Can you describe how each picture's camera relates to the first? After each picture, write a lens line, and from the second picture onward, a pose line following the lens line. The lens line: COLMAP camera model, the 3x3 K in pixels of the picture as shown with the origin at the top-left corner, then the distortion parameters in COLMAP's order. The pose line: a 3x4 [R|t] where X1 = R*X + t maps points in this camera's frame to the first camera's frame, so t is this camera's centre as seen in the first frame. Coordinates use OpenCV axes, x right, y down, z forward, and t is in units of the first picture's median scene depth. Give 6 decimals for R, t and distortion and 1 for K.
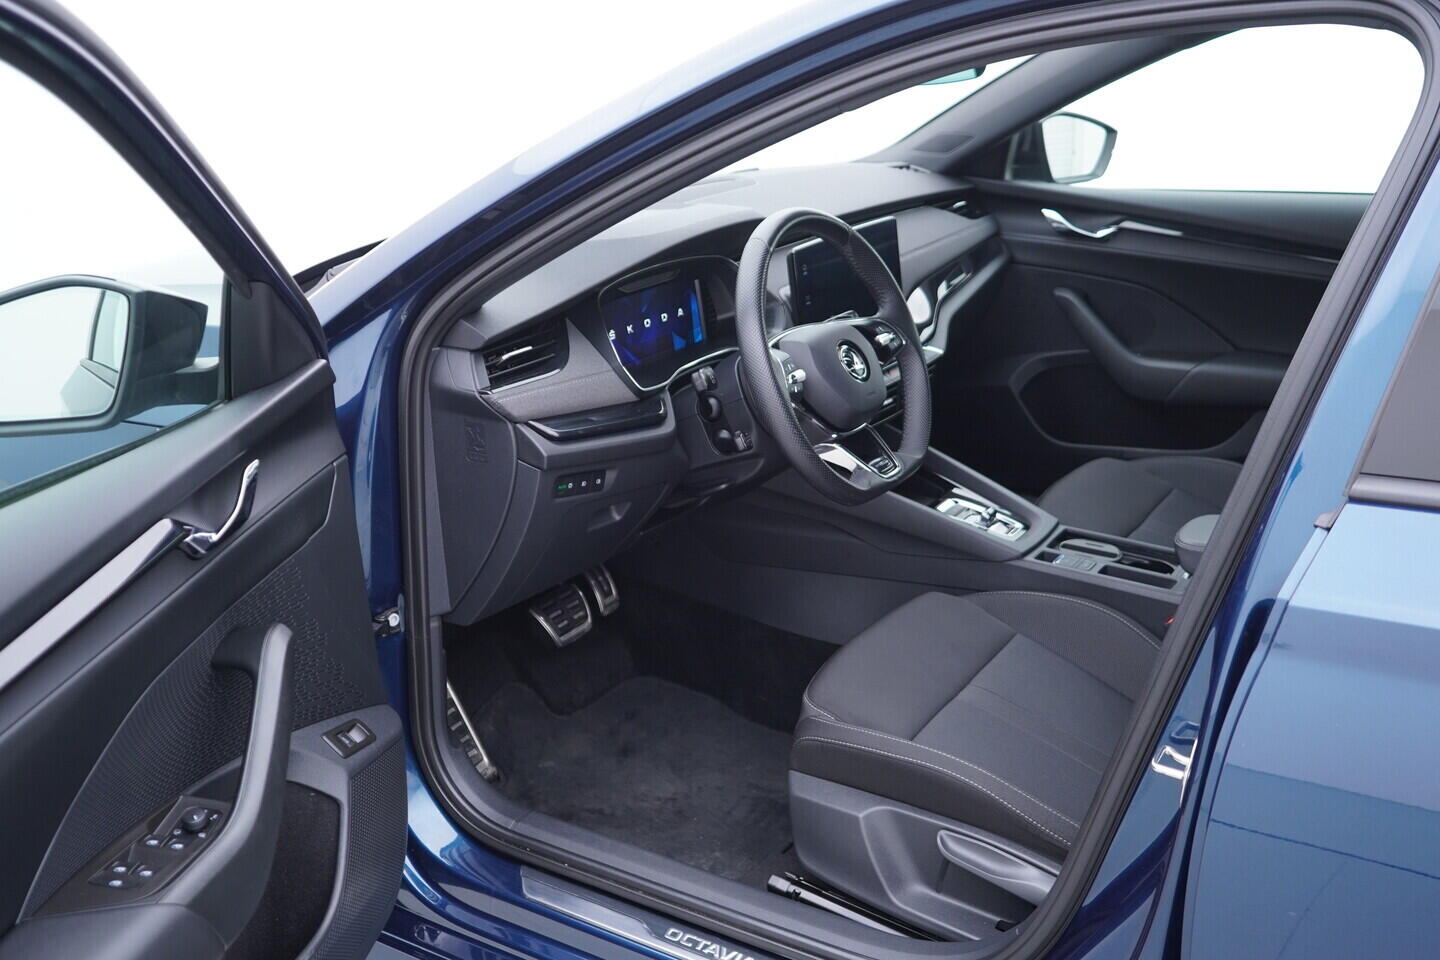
lens RADIAL K [[1471.1, 0, 720.8], [0, 1471.1, 480.3], [0, 0, 1]] dist [0.006142, 0.000000]
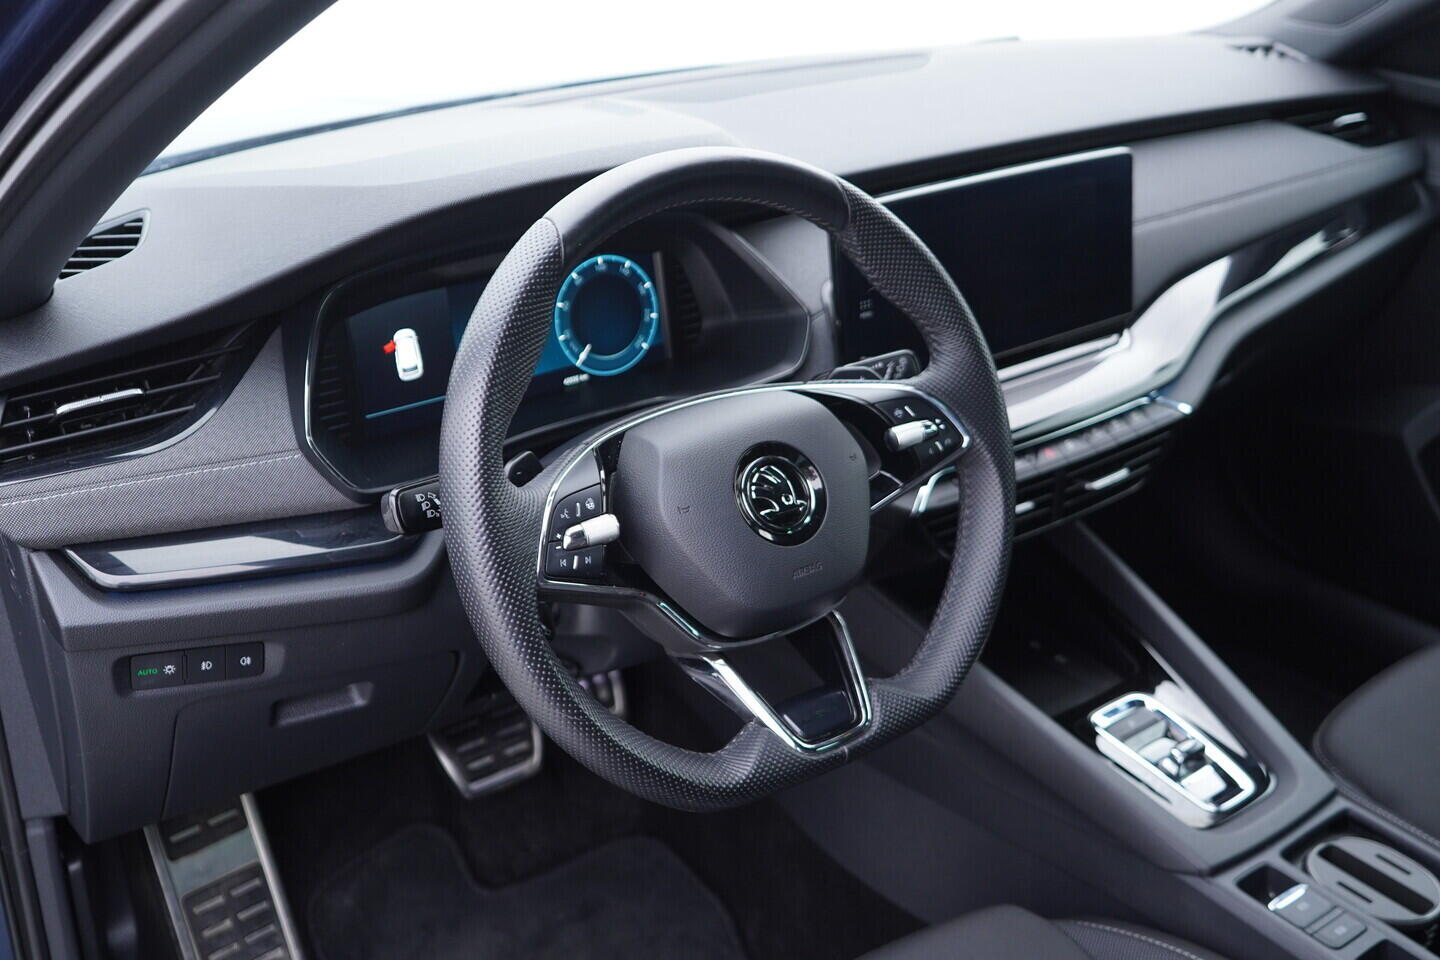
lens RADIAL K [[1471.1, 0, 719.3], [0, 1471.1, 481.9], [0, 0, 1]] dist [0.006142, 0.000000]
pose [[0.928532, 0.152337, -0.338559, 0.191041], [-0.115729, 0.985266, 0.125928, -0.117478], [0.352755, -0.077747, 0.932480, 0.467714]]
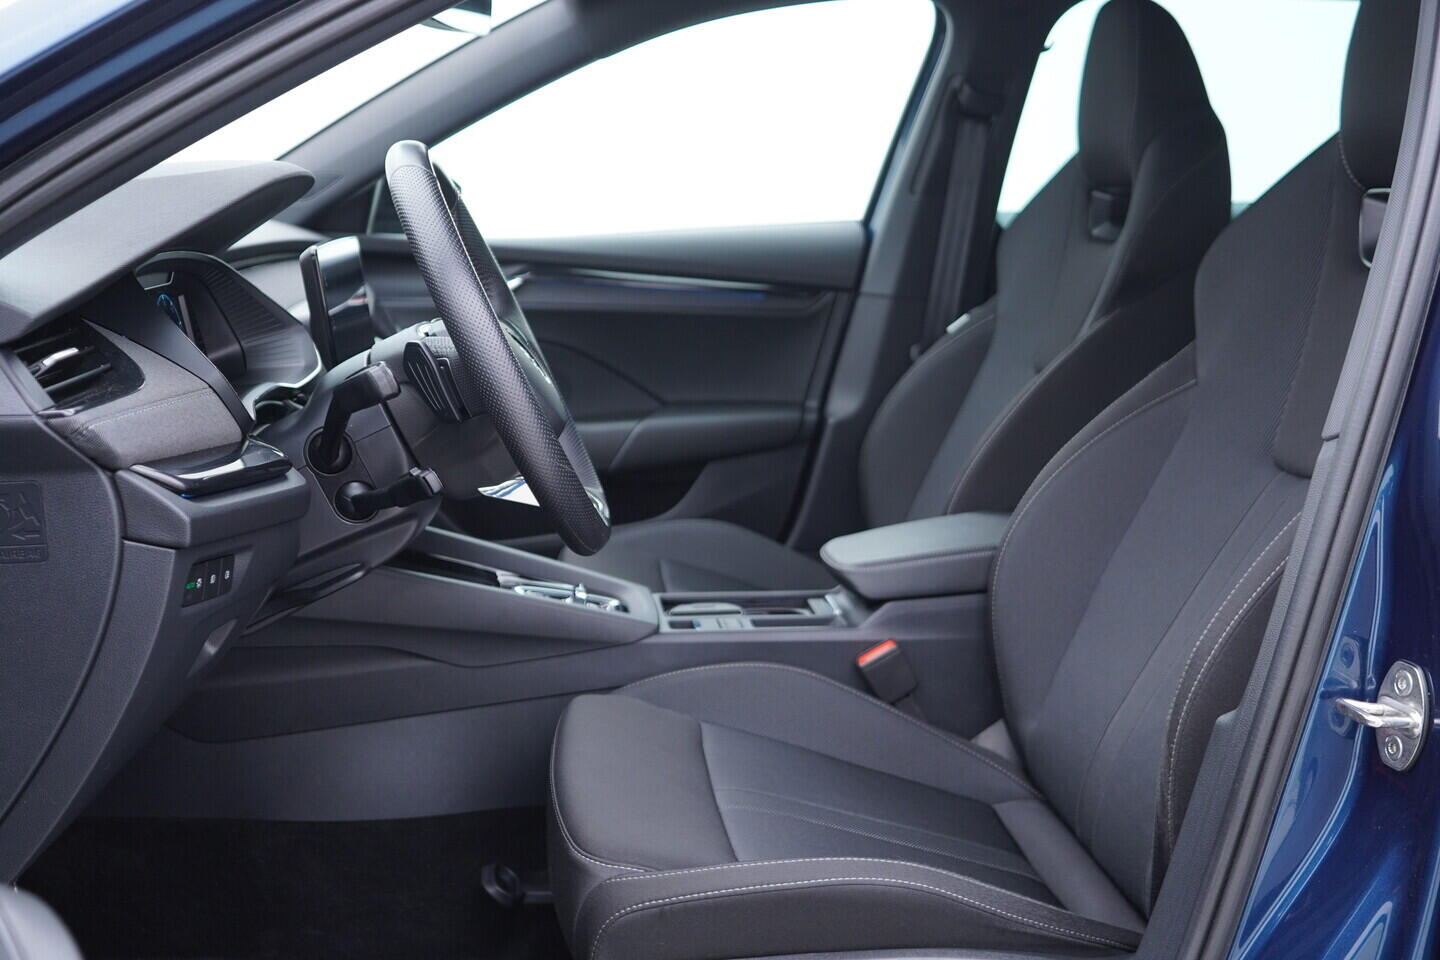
lens RADIAL K [[1471.1, 0, 717.4], [0, 1471.1, 468.1], [0, 0, 1]] dist [0.006142, 0.000000]
pose [[0.776952, -0.111875, 0.619540, -0.229975], [0.206511, 0.974923, -0.082932, 0.038130], [-0.594726, 0.192376, 0.780572, 0.346937]]
